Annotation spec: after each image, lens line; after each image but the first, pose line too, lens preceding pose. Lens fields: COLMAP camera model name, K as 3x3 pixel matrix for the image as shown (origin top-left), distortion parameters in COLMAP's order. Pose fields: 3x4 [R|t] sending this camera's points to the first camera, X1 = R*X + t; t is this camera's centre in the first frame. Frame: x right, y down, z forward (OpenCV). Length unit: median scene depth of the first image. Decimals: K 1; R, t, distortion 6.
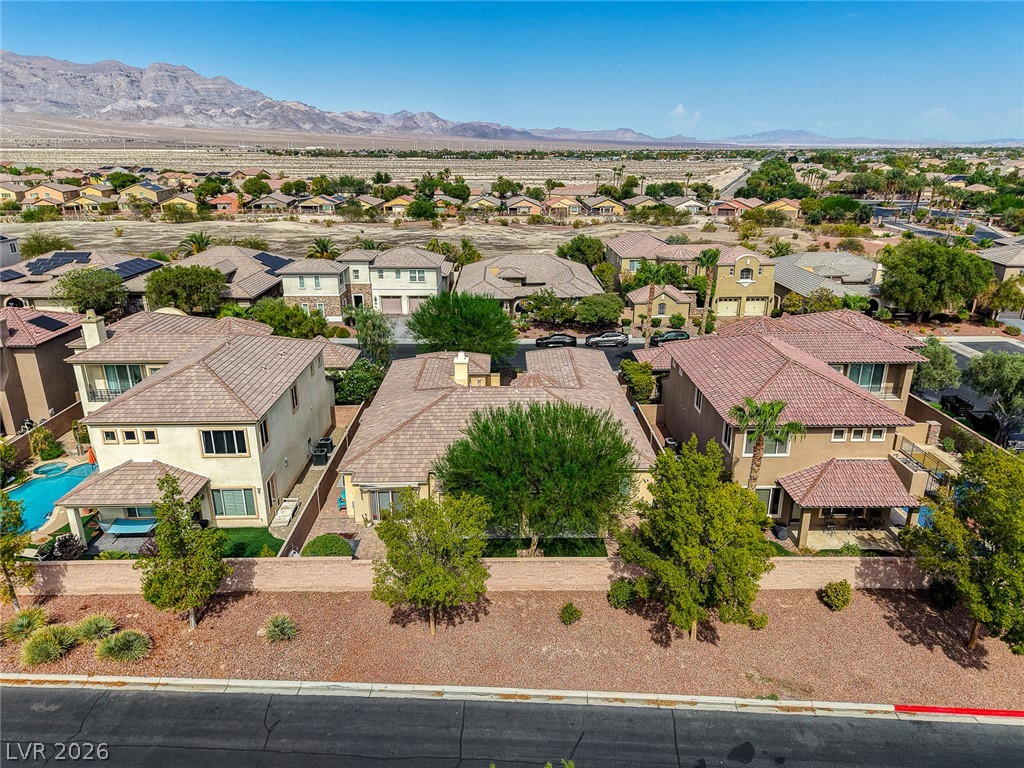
lens RADIAL K [[684.5, 0, 514.1], [0, 684.5, 378.9], [0, 0, 1]] dist [0.083735, -0.056548]
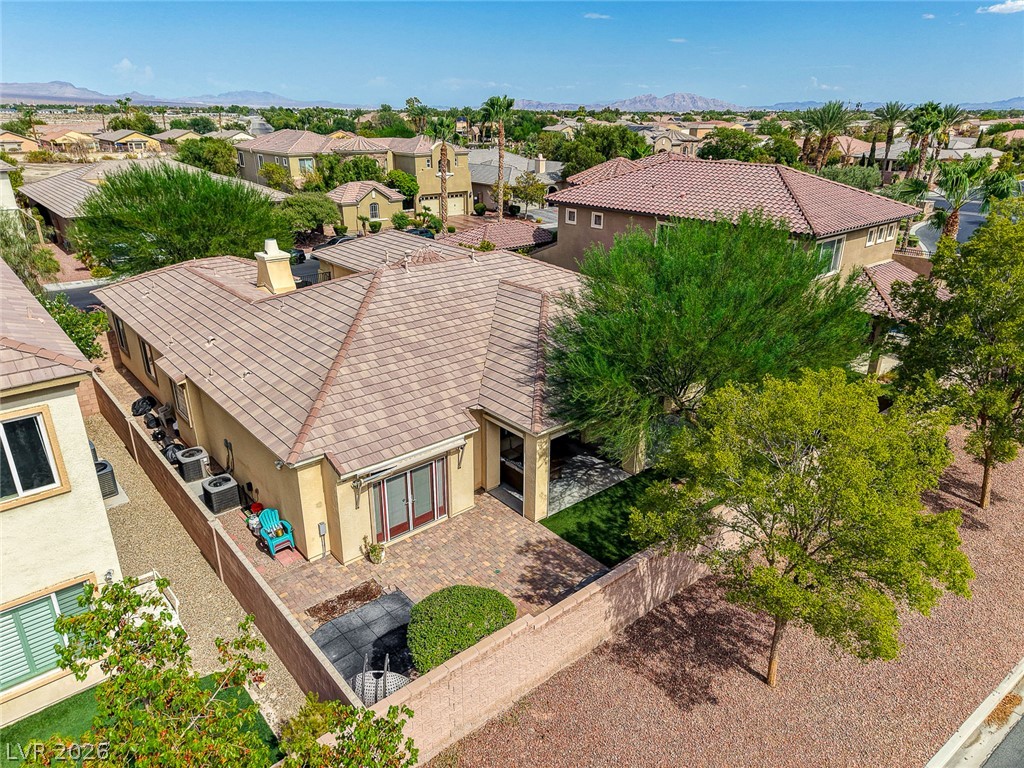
lens RADIAL K [[684.5, 0, 514.1], [0, 684.5, 378.9], [0, 0, 1]] dist [0.083735, -0.056548]
pose [[0.776440, -0.230930, 0.586356, -0.178743], [0.201176, 0.972585, 0.116649, 0.028565], [-0.597218, 0.027390, 0.801611, 0.268920]]
